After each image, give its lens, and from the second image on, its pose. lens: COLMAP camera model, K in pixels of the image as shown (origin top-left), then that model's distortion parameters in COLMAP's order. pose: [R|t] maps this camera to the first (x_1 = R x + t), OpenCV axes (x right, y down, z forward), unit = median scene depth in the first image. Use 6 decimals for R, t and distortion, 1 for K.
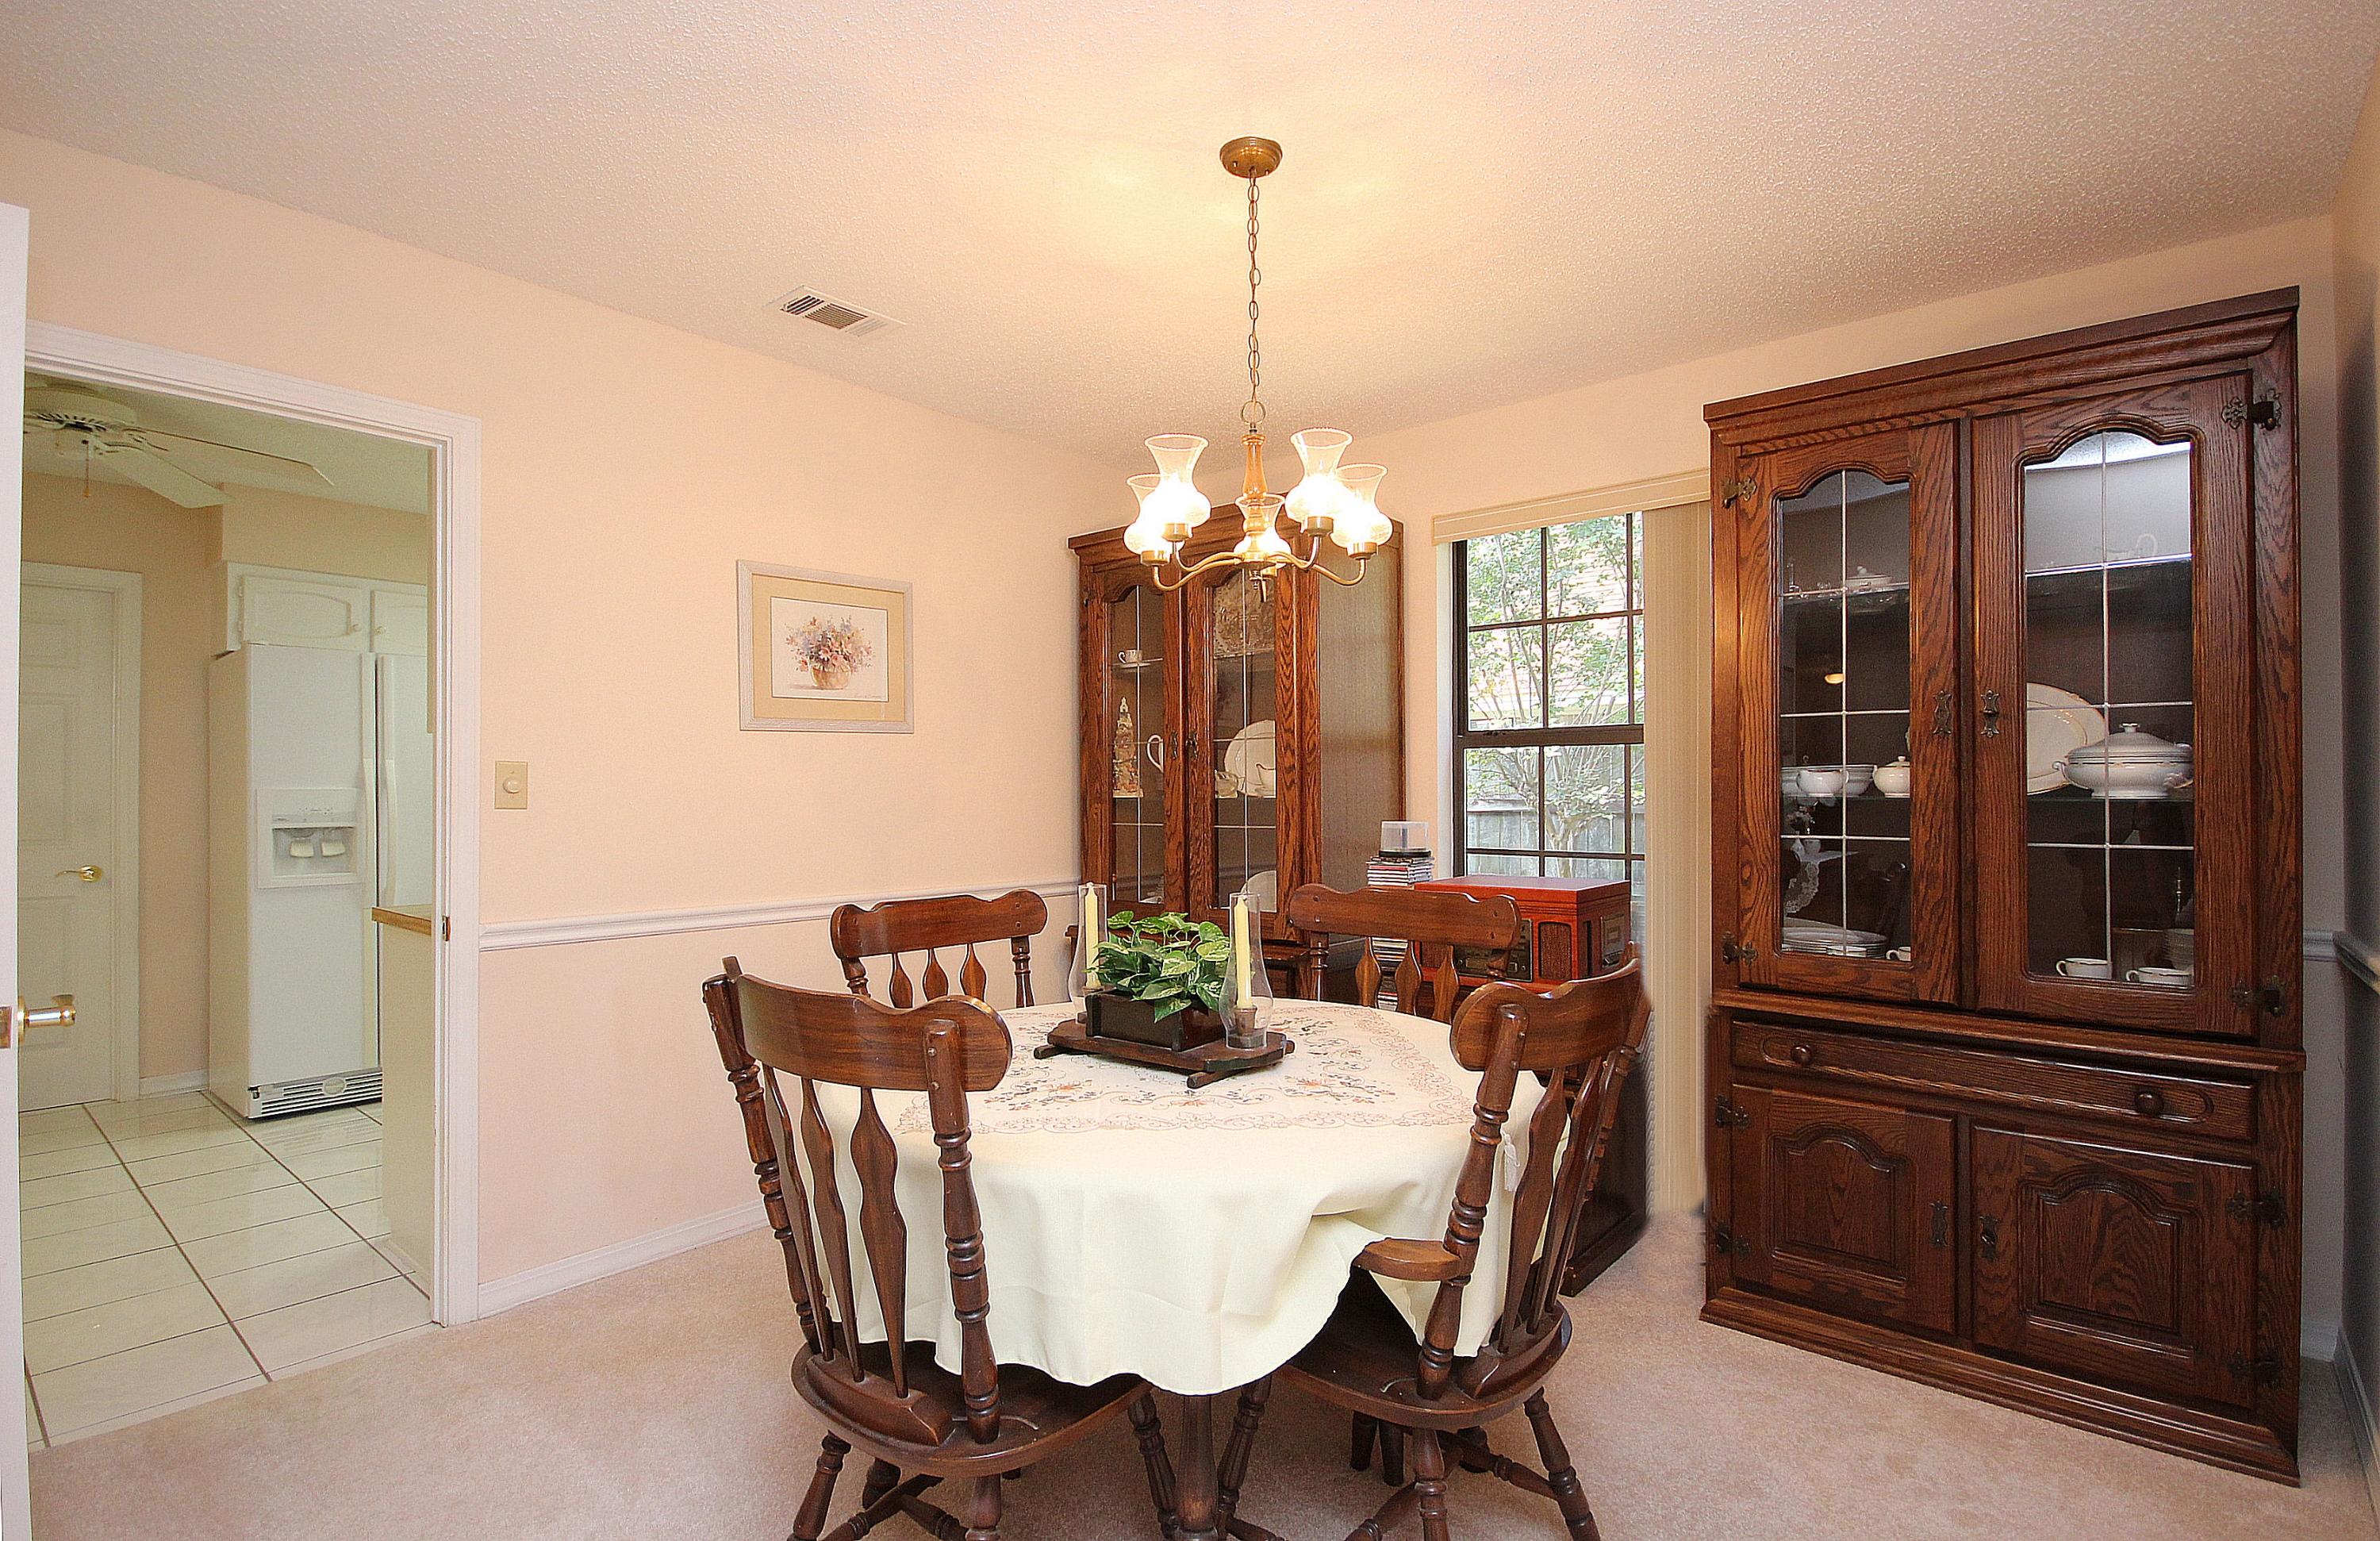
lens RADIAL K [[1116.6, 0, 1190.0], [0, 1116.6, 770.5], [0, 0, 1]] dist [-0.001832, 0.000044]
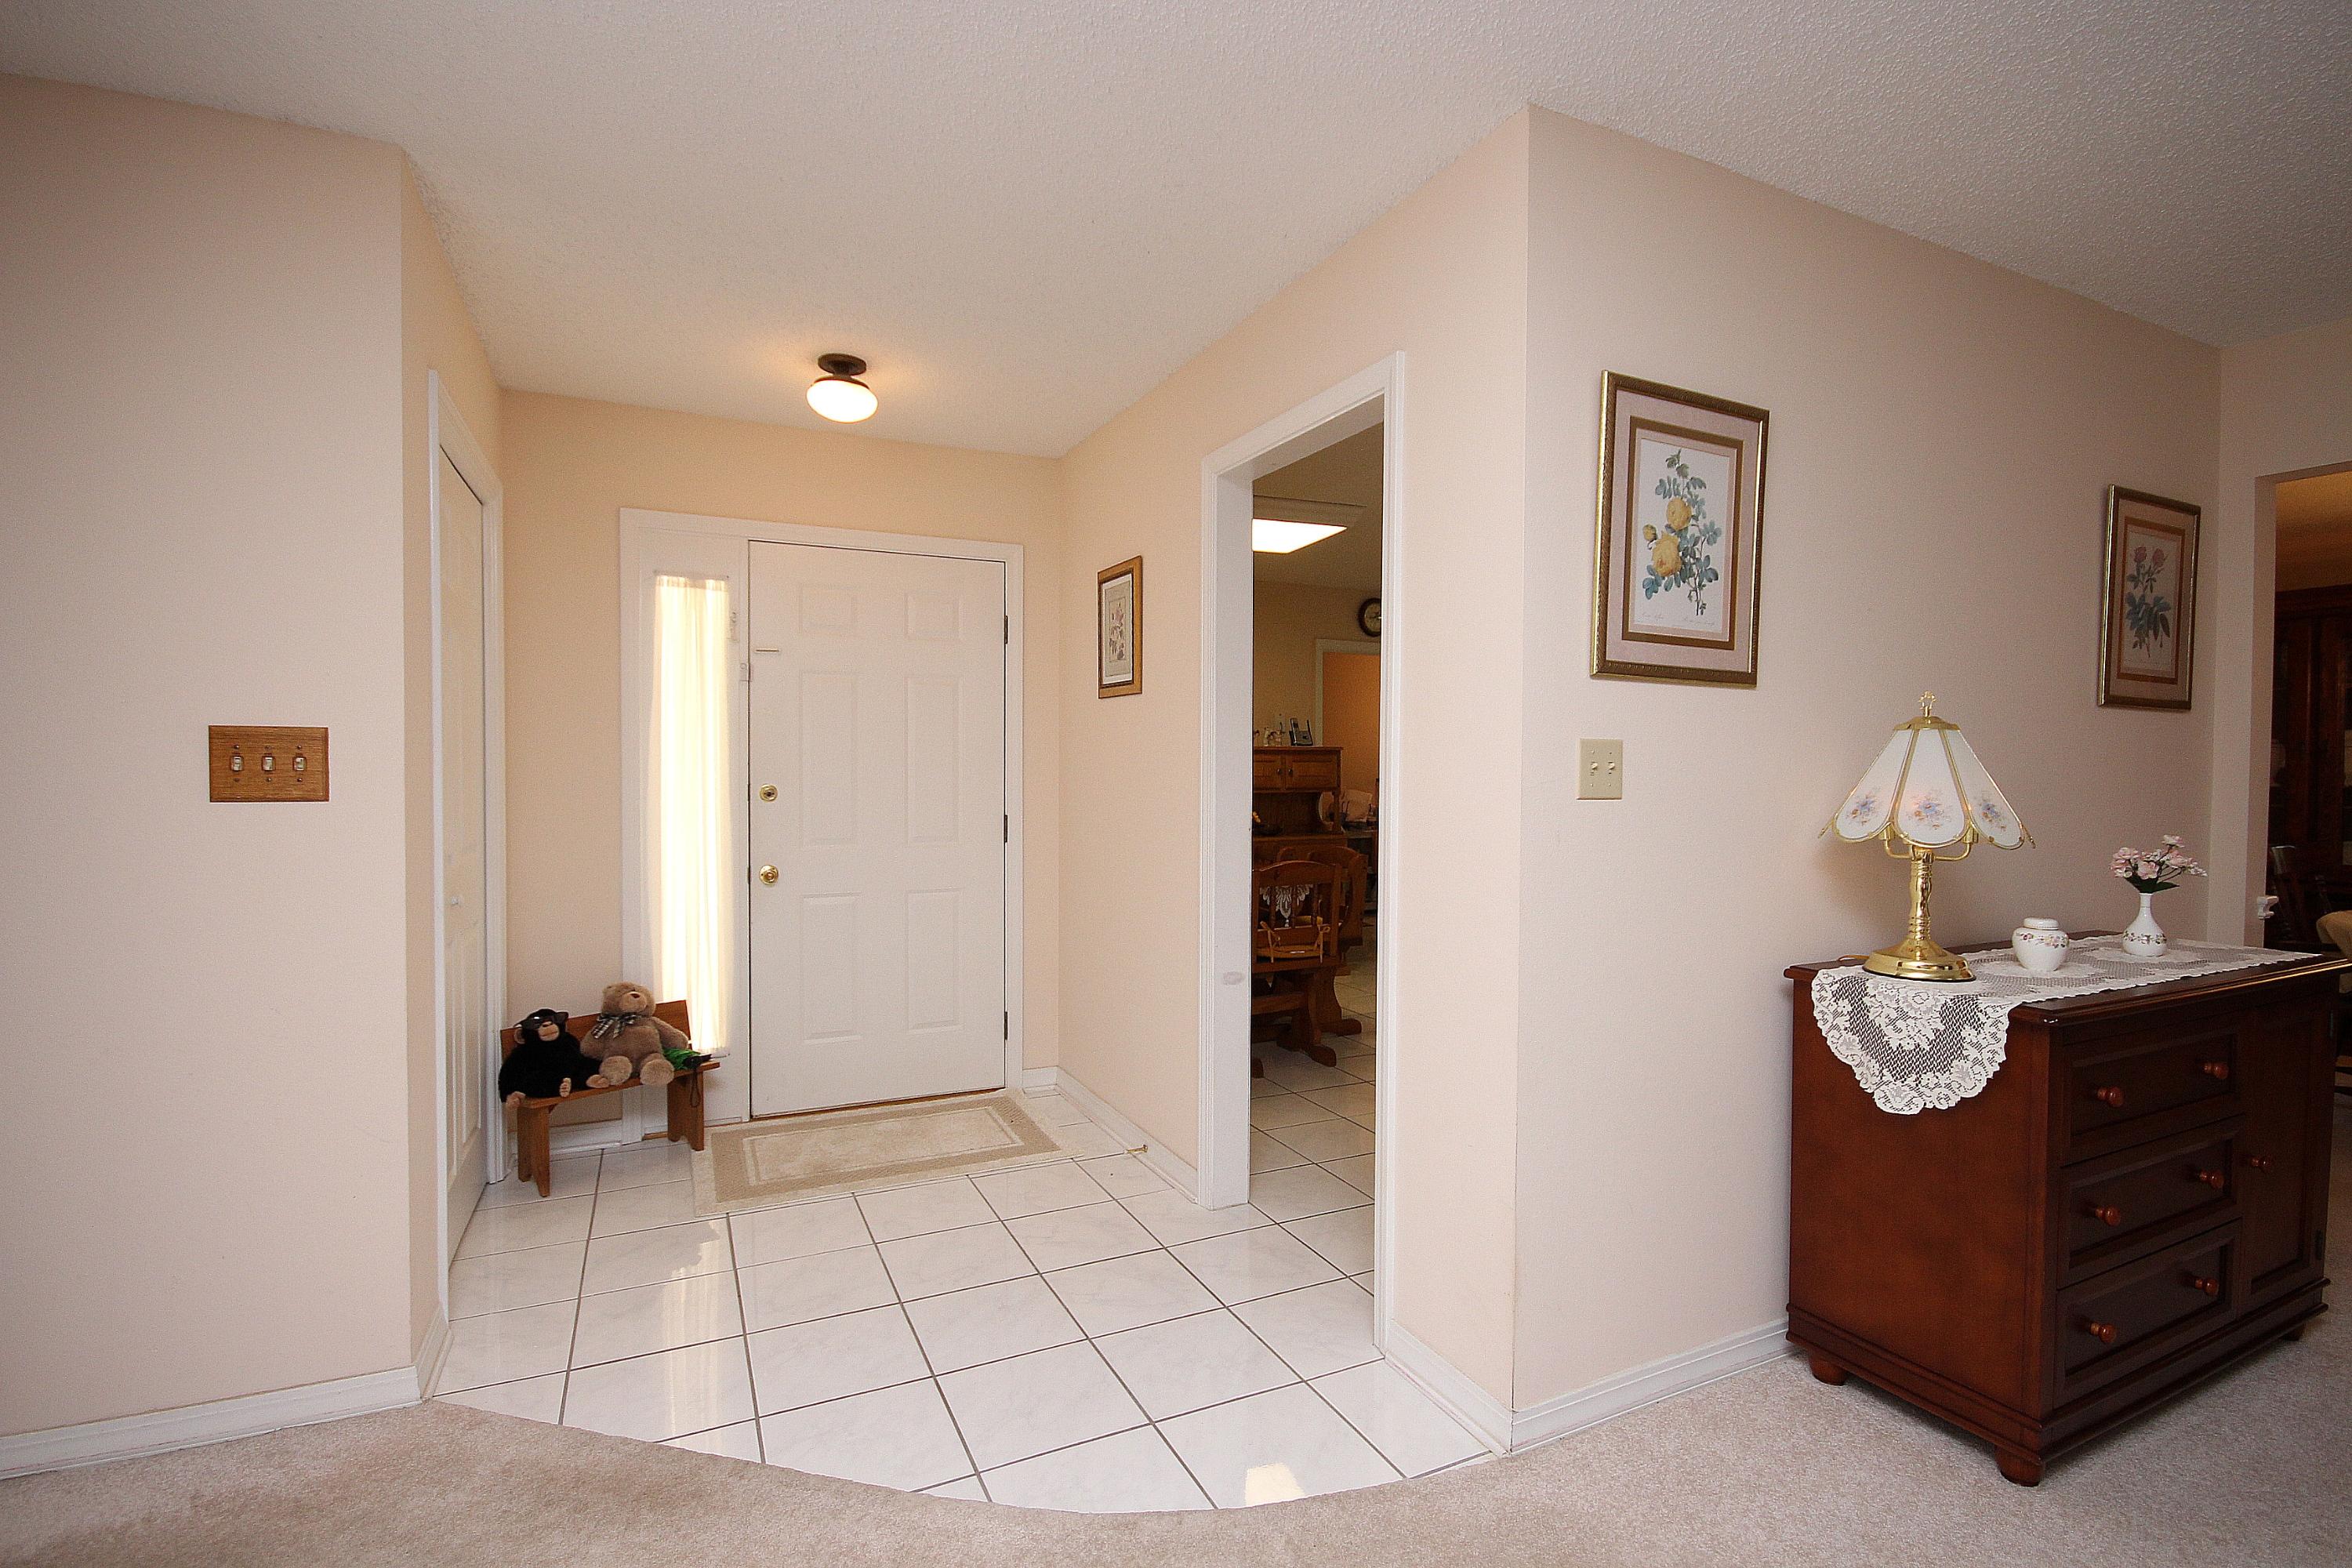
lens RADIAL K [[1075.7, 0, 1176.0], [0, 1075.7, 784.0], [0, 0, 1]] dist [-0.002446, -0.001071]
pose [[0.914586, 0.013140, -0.404178, -0.861952], [-0.000258, 0.999491, 0.031911, -0.023733], [0.404392, -0.029081, 0.914123, -0.923704]]
